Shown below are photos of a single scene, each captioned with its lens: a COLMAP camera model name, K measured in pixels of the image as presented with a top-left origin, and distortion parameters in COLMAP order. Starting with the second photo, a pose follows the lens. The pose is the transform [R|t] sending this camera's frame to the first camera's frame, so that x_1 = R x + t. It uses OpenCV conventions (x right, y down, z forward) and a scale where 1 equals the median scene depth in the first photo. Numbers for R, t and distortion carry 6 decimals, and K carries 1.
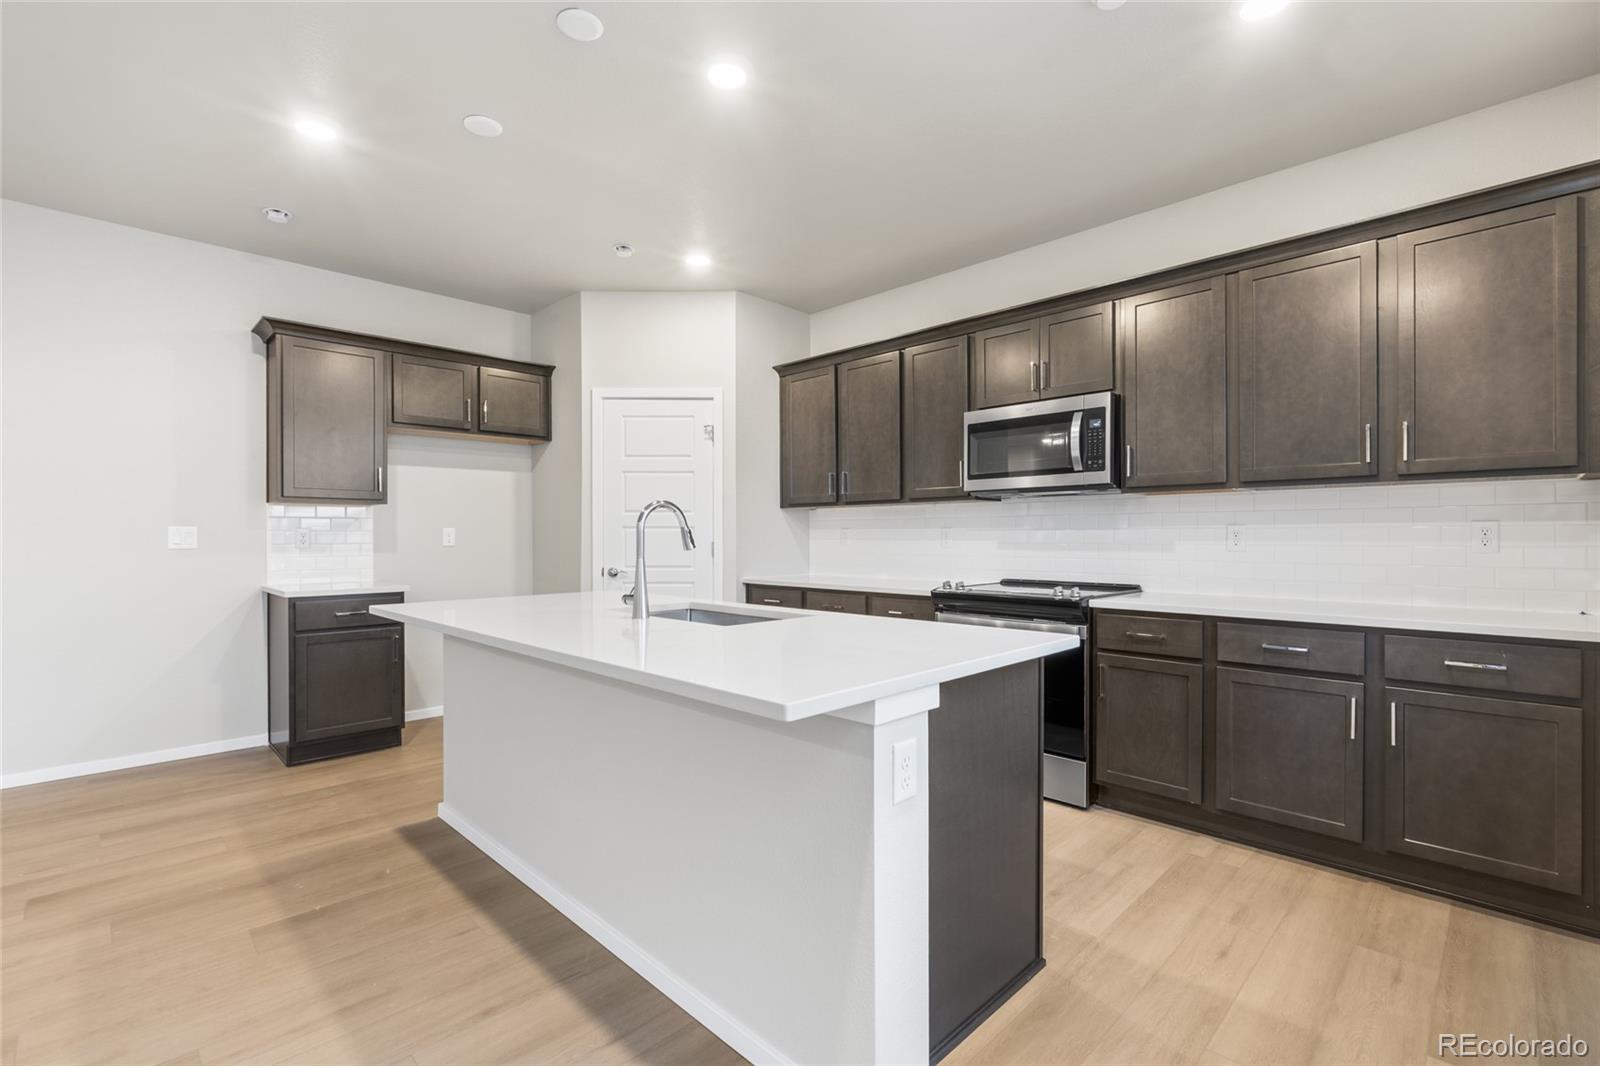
lens RADIAL K [[722.4, 0, 802.0], [0, 722.4, 538.3], [0, 0, 1]] dist [0.002463, 0.000515]
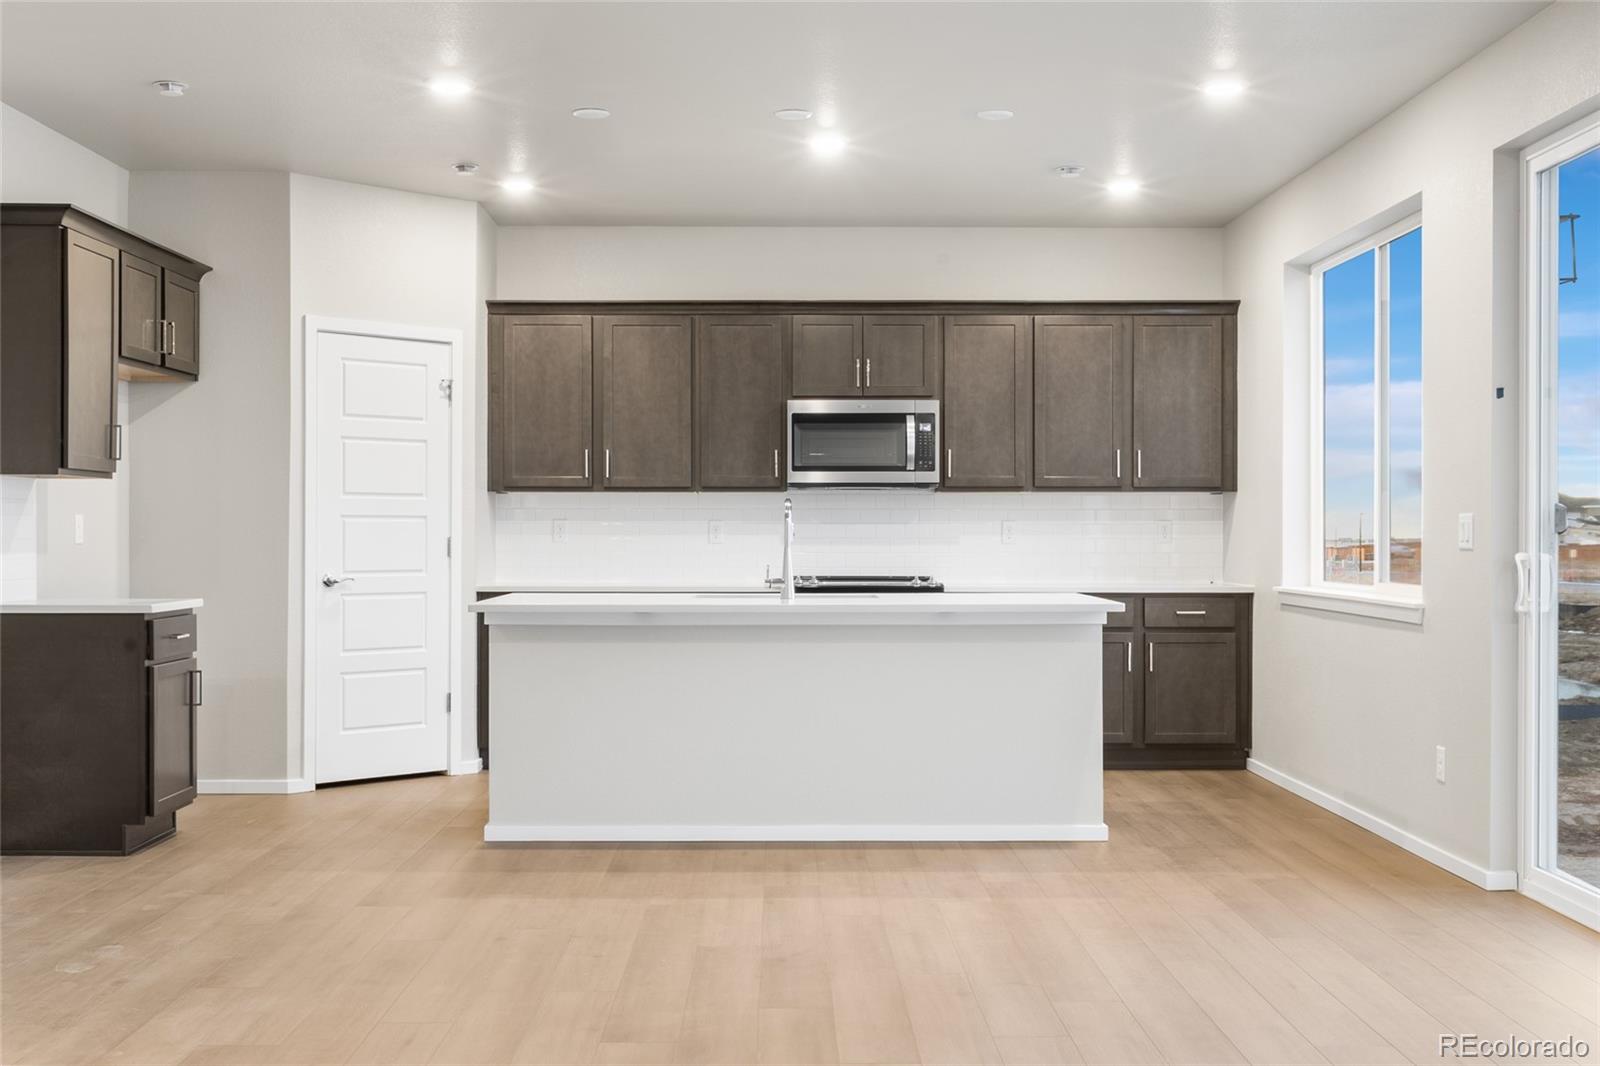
lens RADIAL K [[1768.7, 0, 799.3], [0, 1768.7, 531.8], [0, 0, 1]] dist [0.010156, 0.000000]
pose [[0.697023, 0.001154, 0.717047, -1.635342], [-0.000082, 0.999999, -0.001530, 0.003465], [-0.717048, 0.001007, 0.697023, -0.724214]]
